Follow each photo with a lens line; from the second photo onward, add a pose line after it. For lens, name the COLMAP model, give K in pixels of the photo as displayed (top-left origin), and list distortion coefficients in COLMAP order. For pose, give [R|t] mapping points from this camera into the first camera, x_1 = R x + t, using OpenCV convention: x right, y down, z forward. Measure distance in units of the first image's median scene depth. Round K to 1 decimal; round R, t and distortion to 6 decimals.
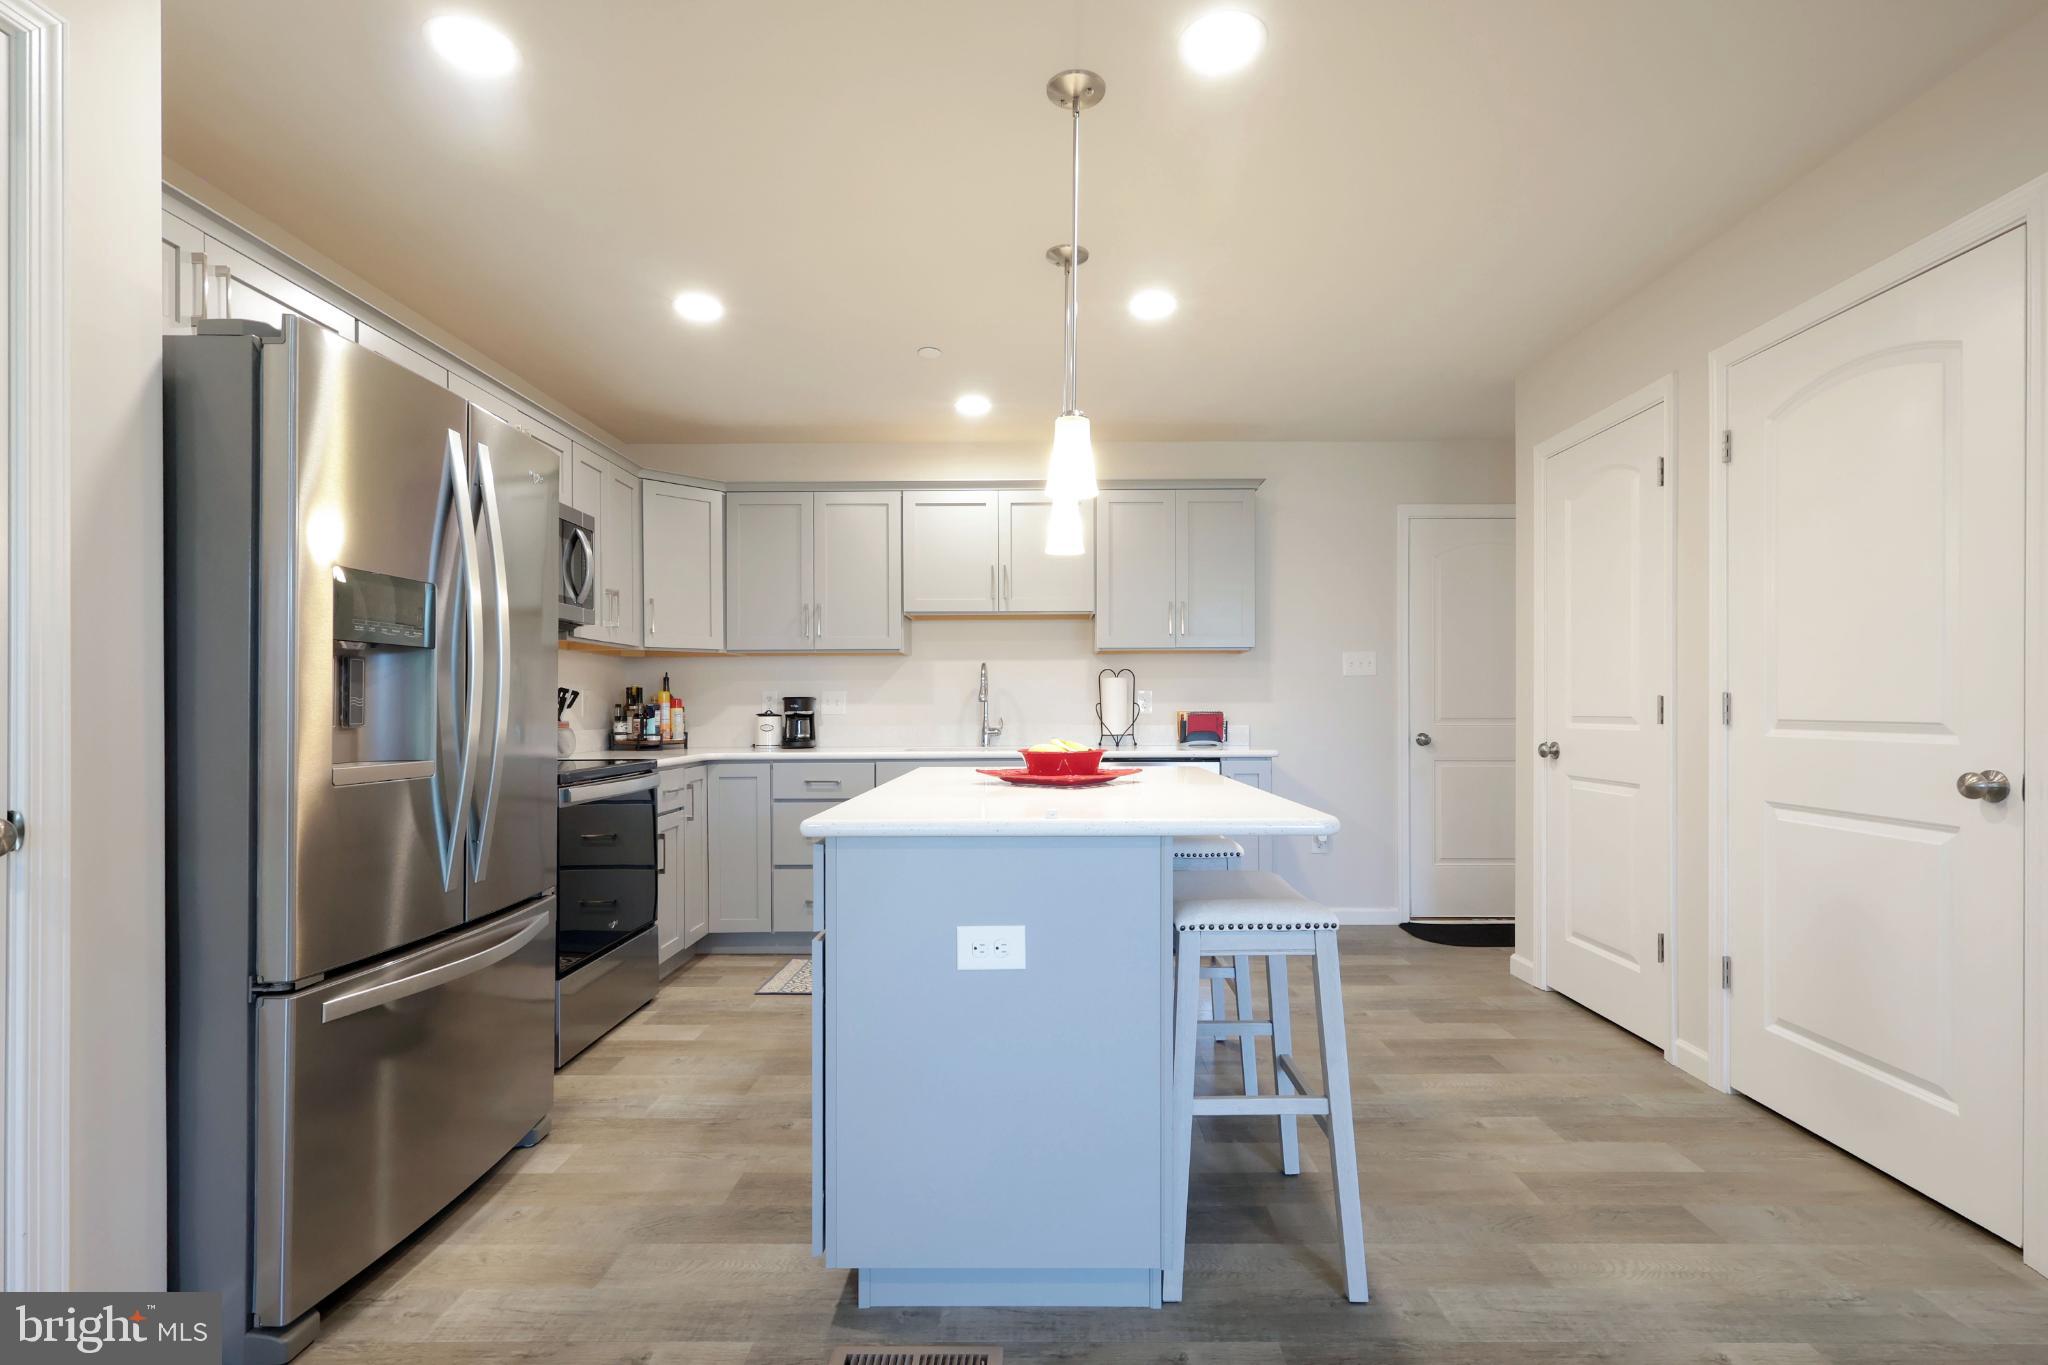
lens RADIAL K [[958.8, 0, 1042.3], [0, 958.8, 703.2], [0, 0, 1]] dist [0.001188, 0.000540]
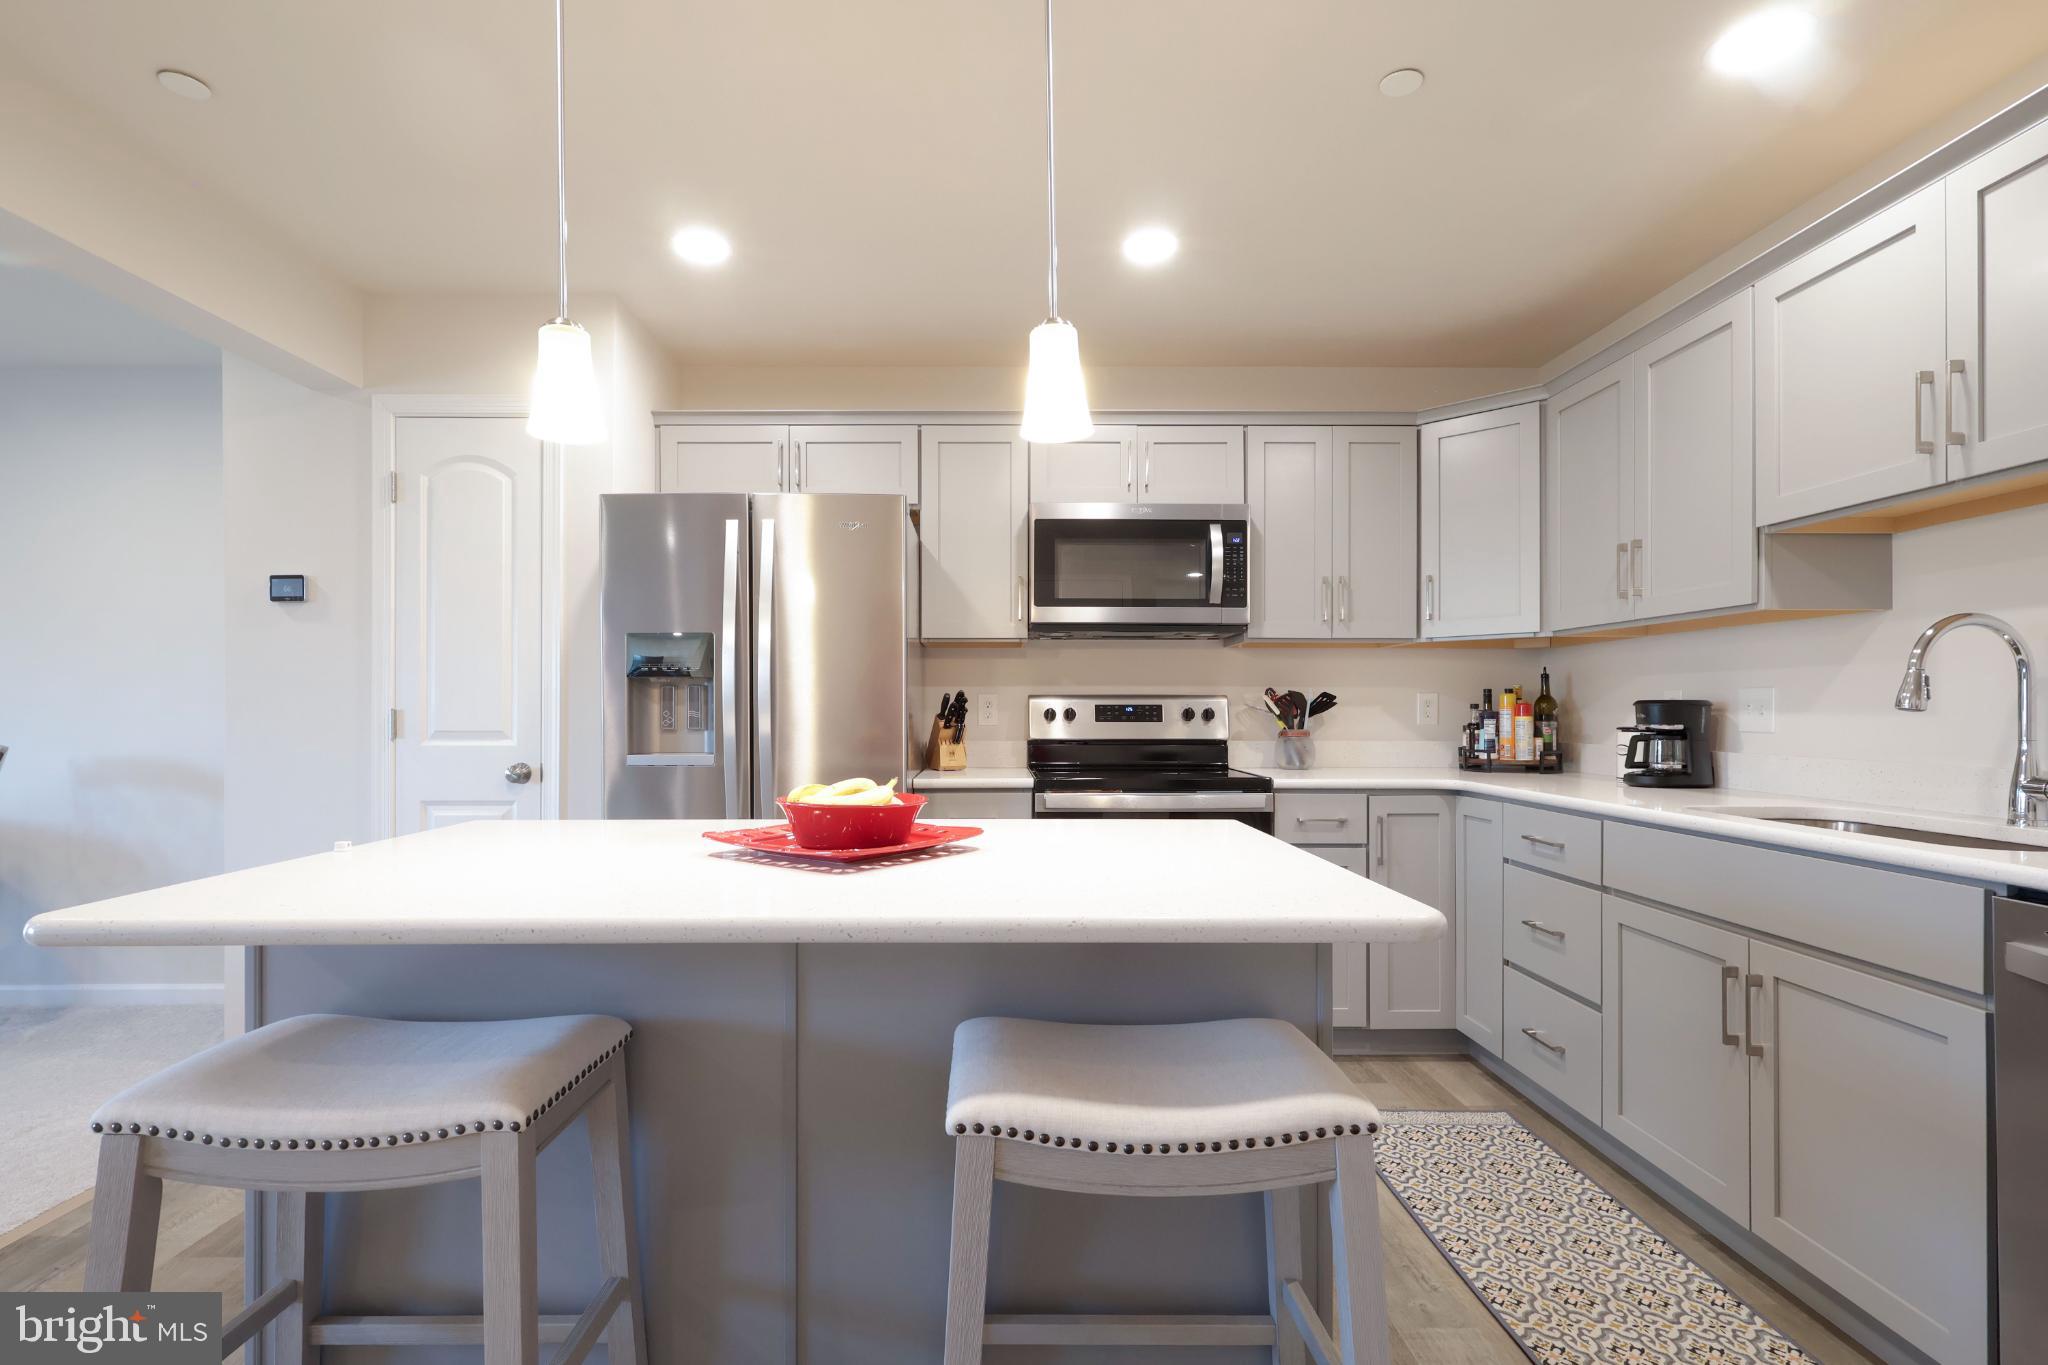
lens RADIAL K [[965.3, 0, 999.9], [0, 965.3, 699.3], [0, 0, 1]] dist [0.003513, 0.000911]
pose [[0.007627, -0.003027, -0.999966, 0.381008], [0.003697, 0.999989, -0.002999, -0.007570], [0.999964, -0.003674, 0.007638, 0.658145]]
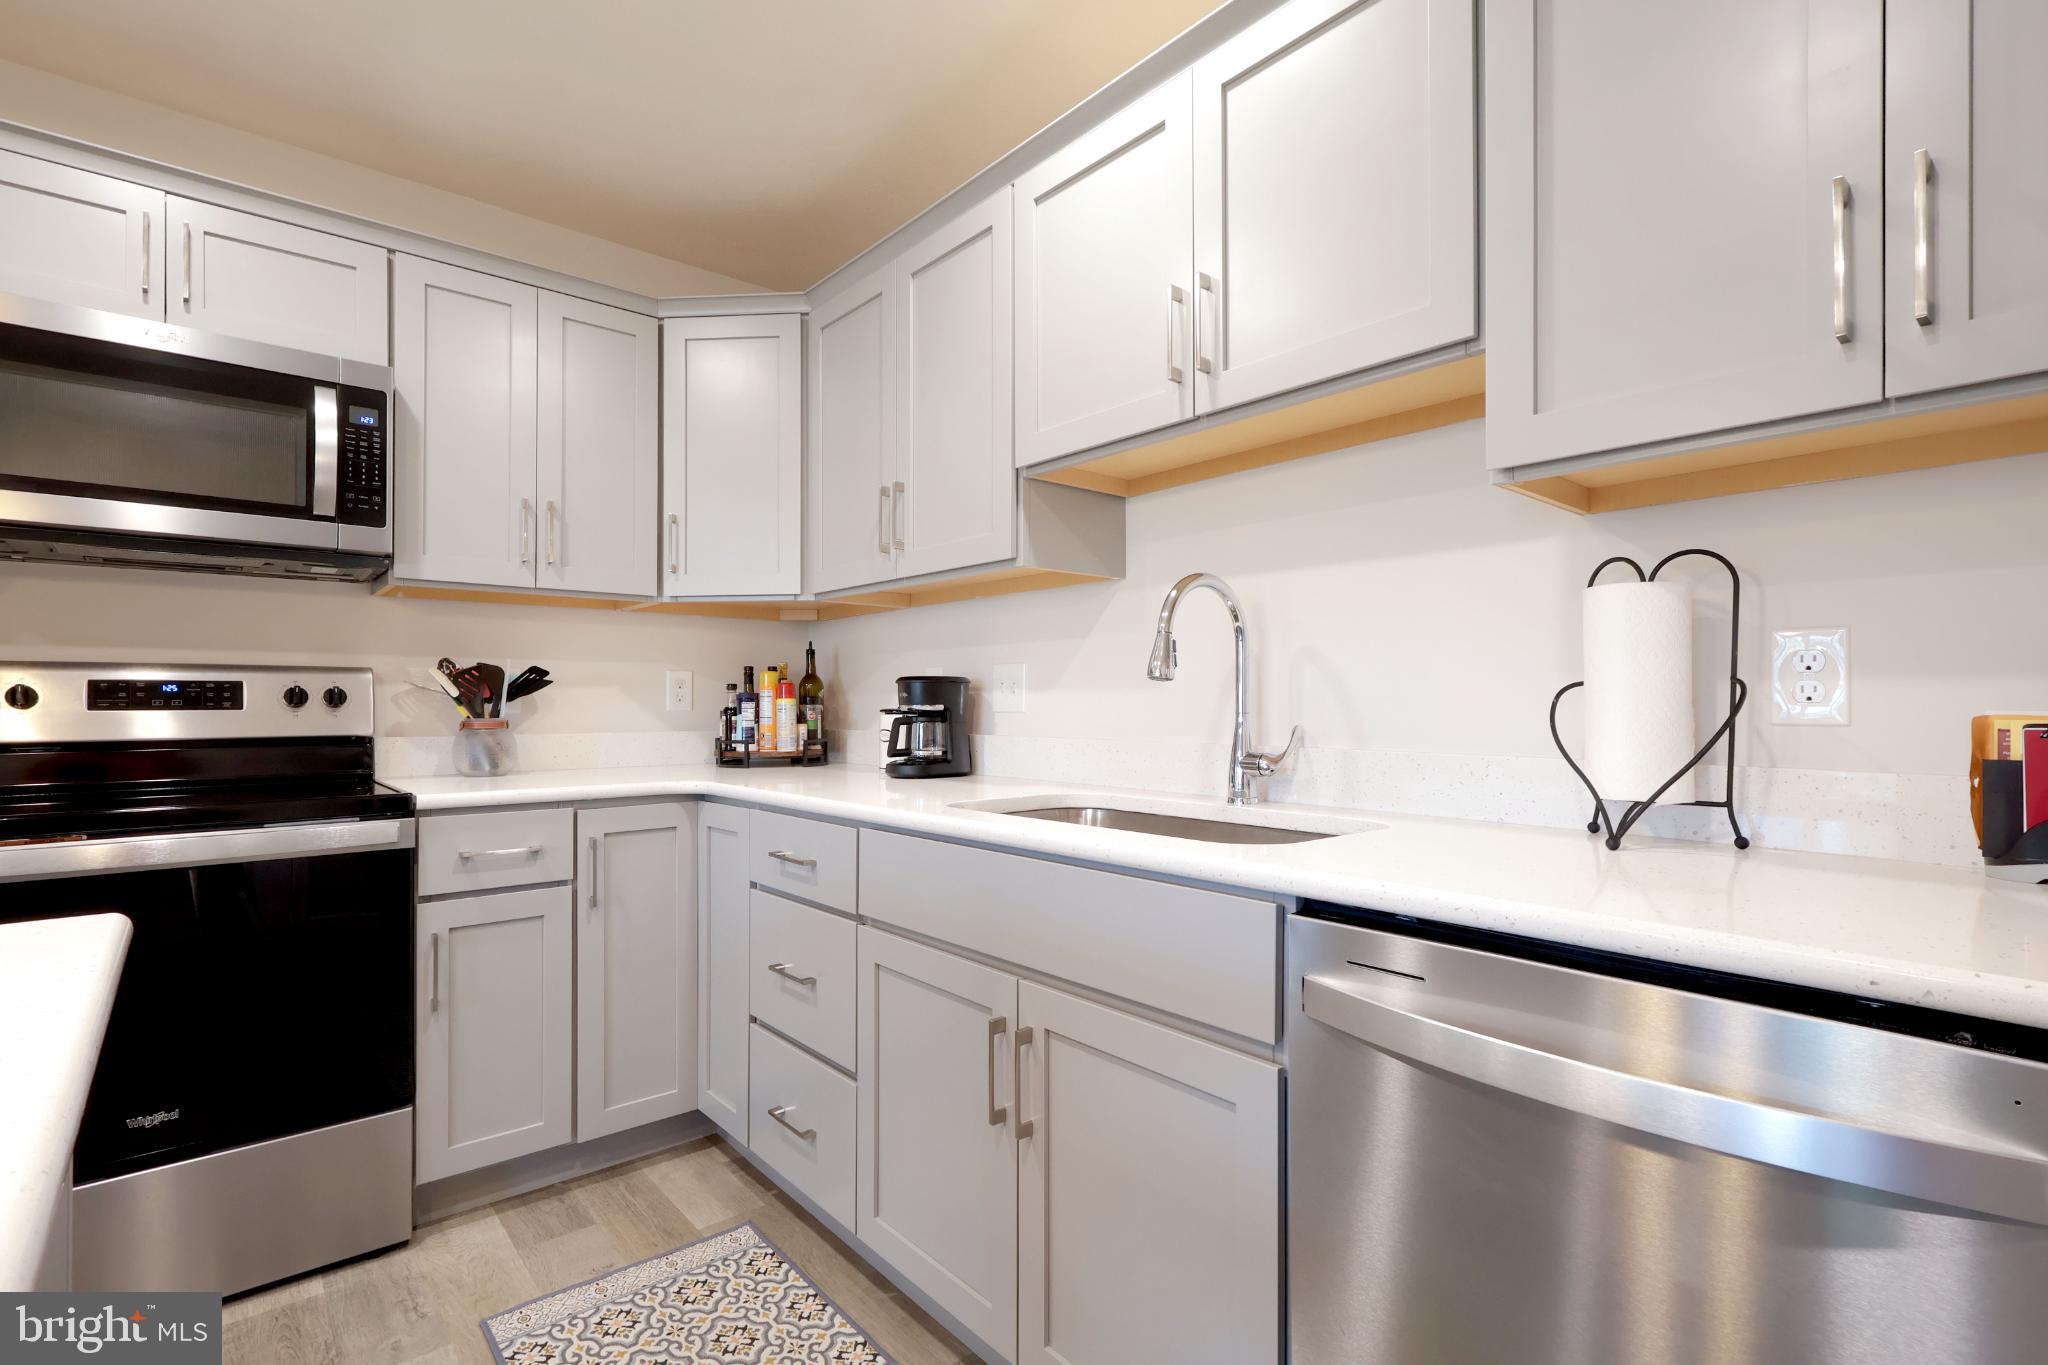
lens RADIAL K [[958.8, 0, 1020.3], [0, 958.8, 696.7], [0, 0, 1]] dist [-0.000521, 0.001107]
pose [[0.650880, -0.000516, -0.759181, 0.189214], [0.002611, 0.999995, 0.001559, 0.003871], [0.759176, -0.002997, 0.650878, 0.791411]]
